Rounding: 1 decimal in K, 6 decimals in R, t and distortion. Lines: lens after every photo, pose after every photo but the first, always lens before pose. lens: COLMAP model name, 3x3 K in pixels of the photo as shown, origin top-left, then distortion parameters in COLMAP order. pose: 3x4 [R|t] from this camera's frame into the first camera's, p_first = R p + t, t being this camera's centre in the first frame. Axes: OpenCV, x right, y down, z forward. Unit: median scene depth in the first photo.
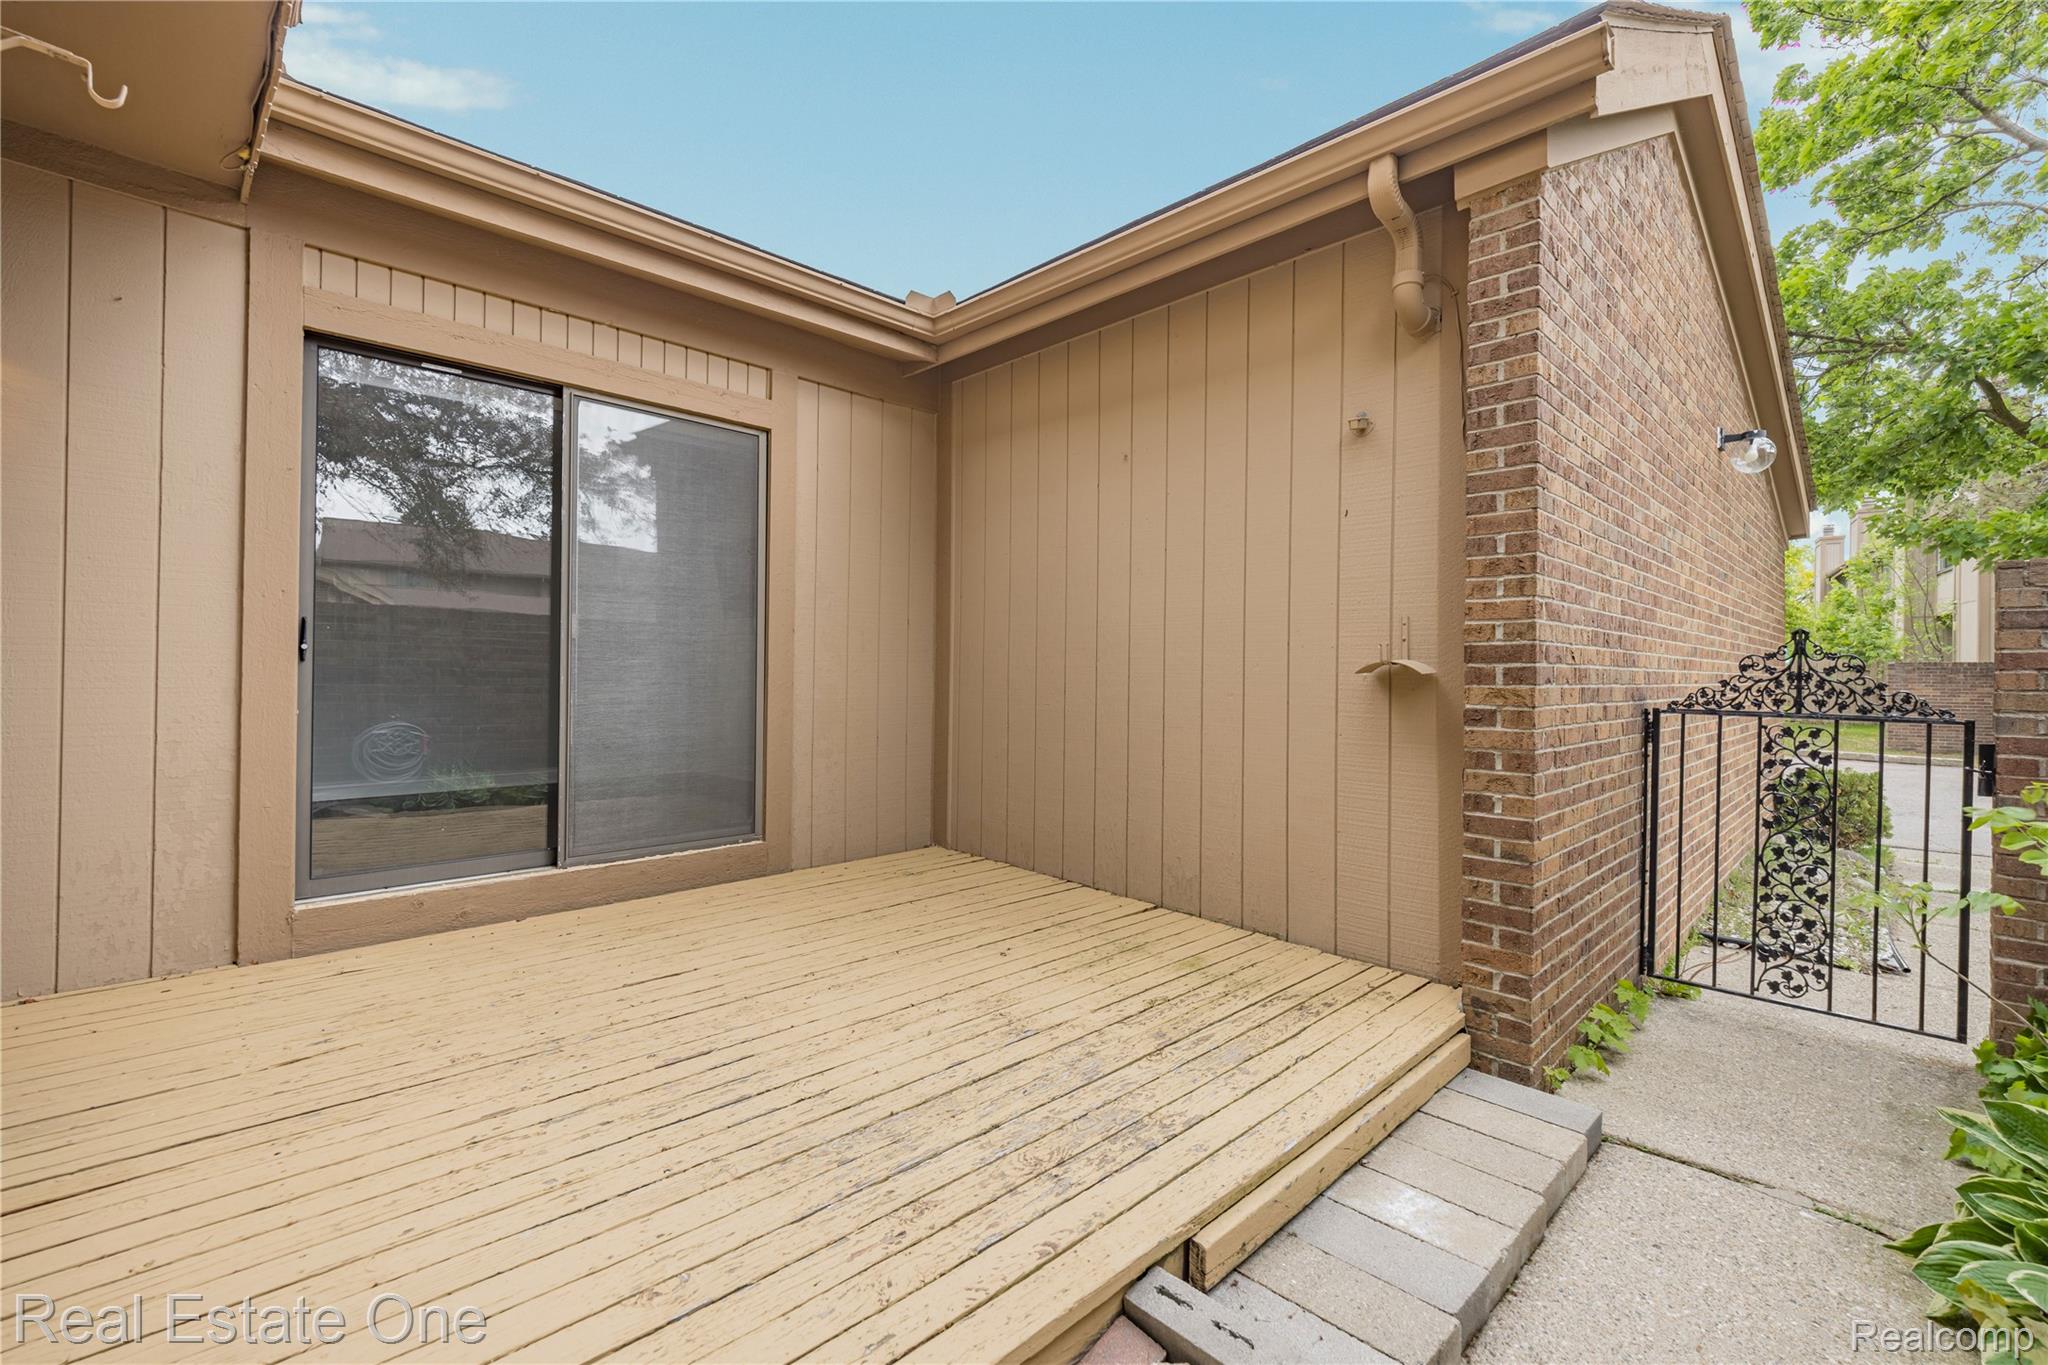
lens RADIAL K [[887.2, 0, 1017.3], [0, 887.2, 673.3], [0, 0, 1]] dist [-0.001194, -0.000059]
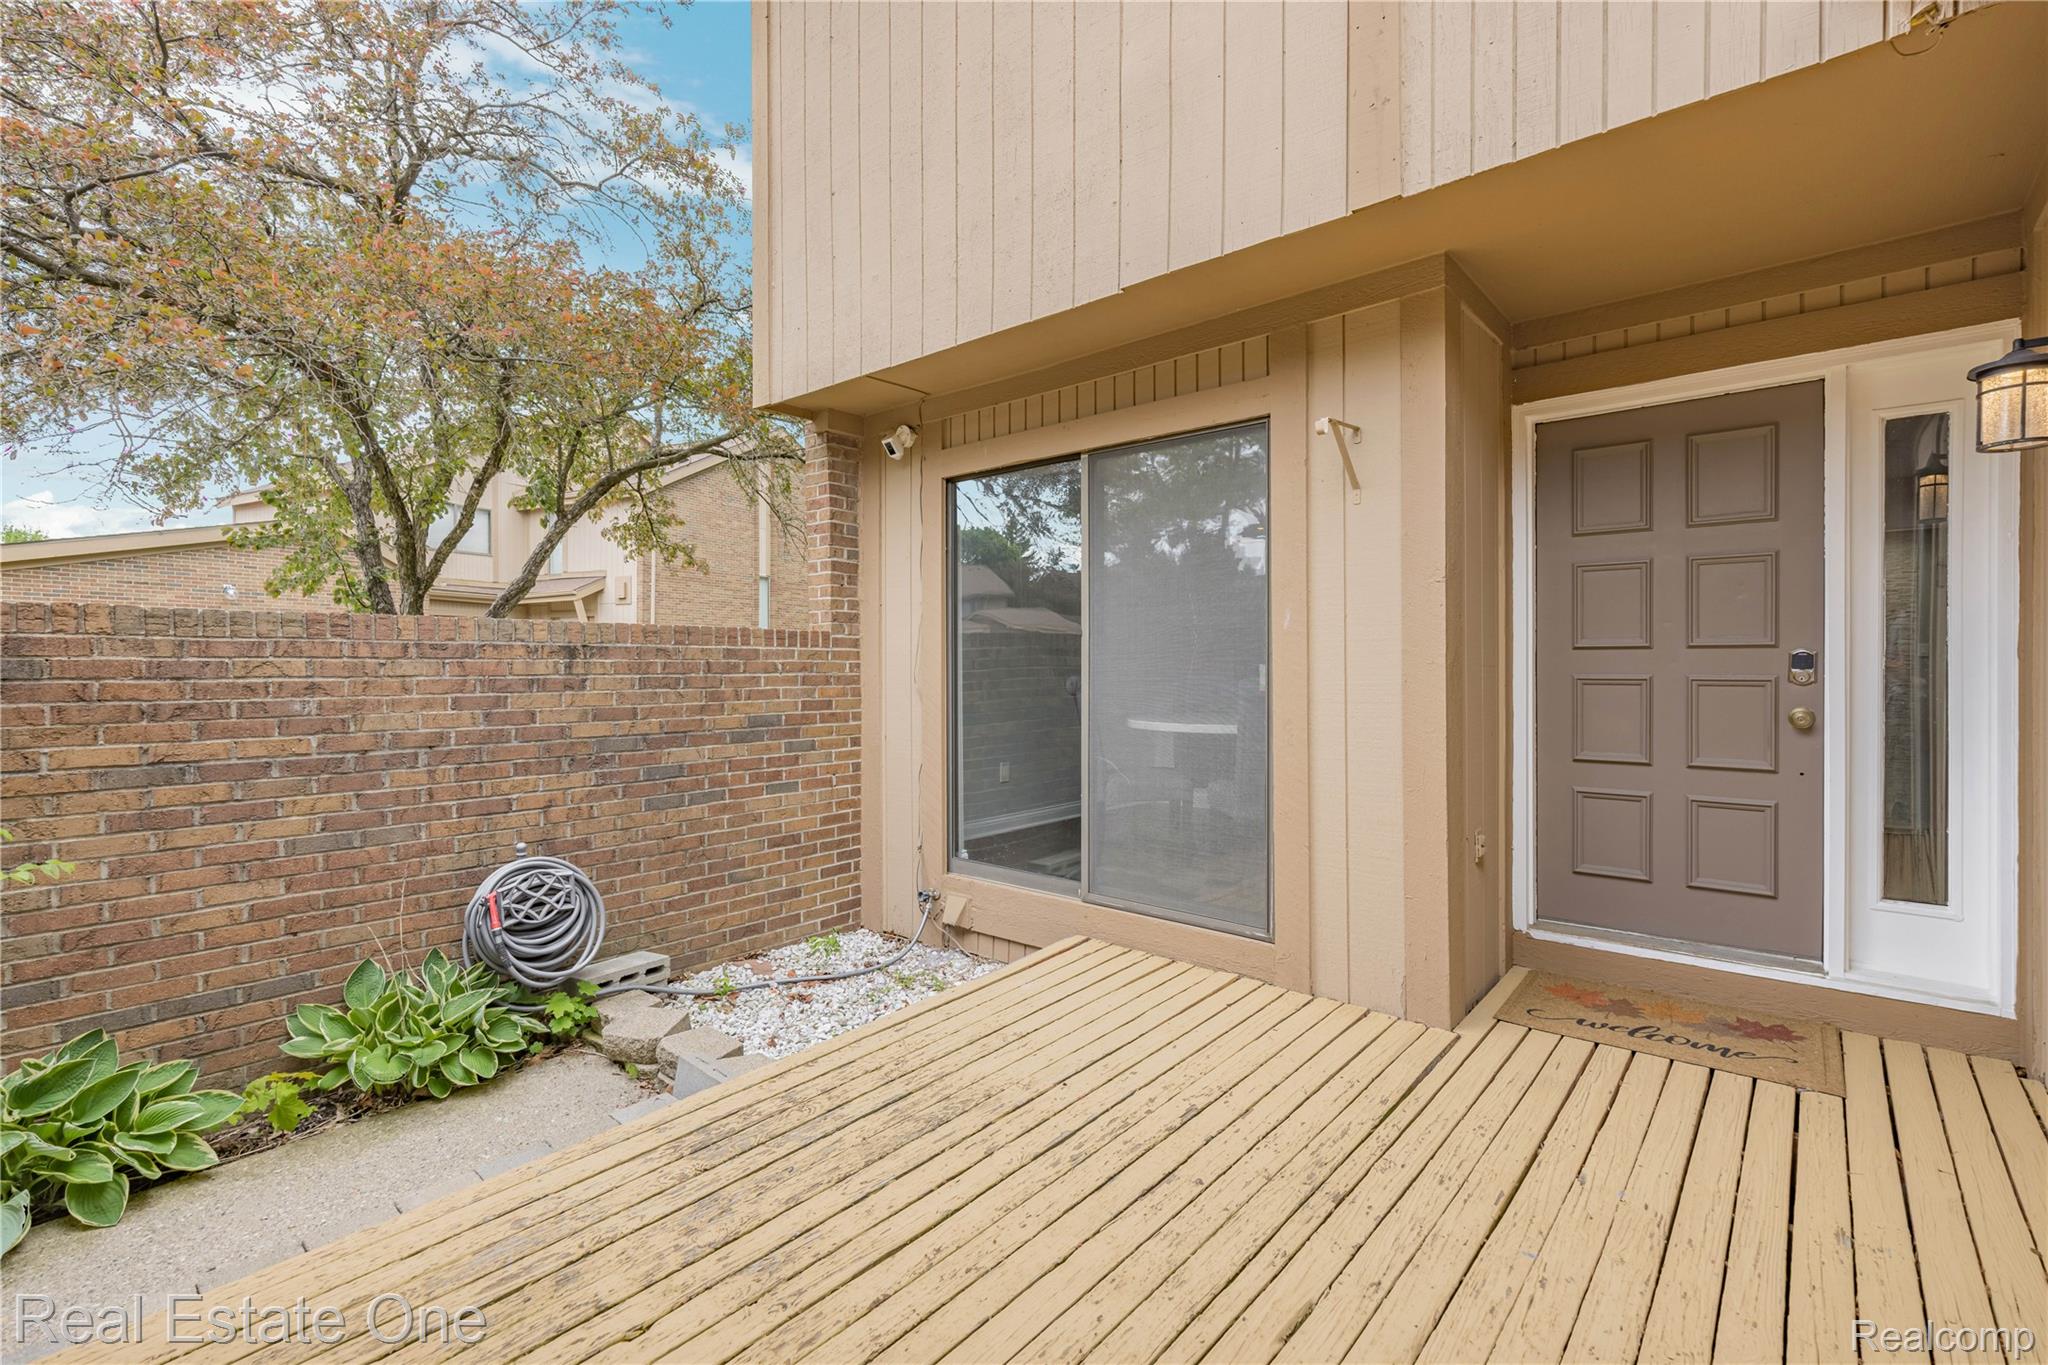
lens RADIAL K [[926.7, 0, 1023.1], [0, 926.7, 681.6], [0, 0, 1]] dist [0.022998, 0.000500]
pose [[-0.996336, -0.002309, -0.085498, -0.161412], [-0.003543, 0.999892, 0.014294, -0.095912], [0.085455, 0.014545, -0.996236, 2.068129]]
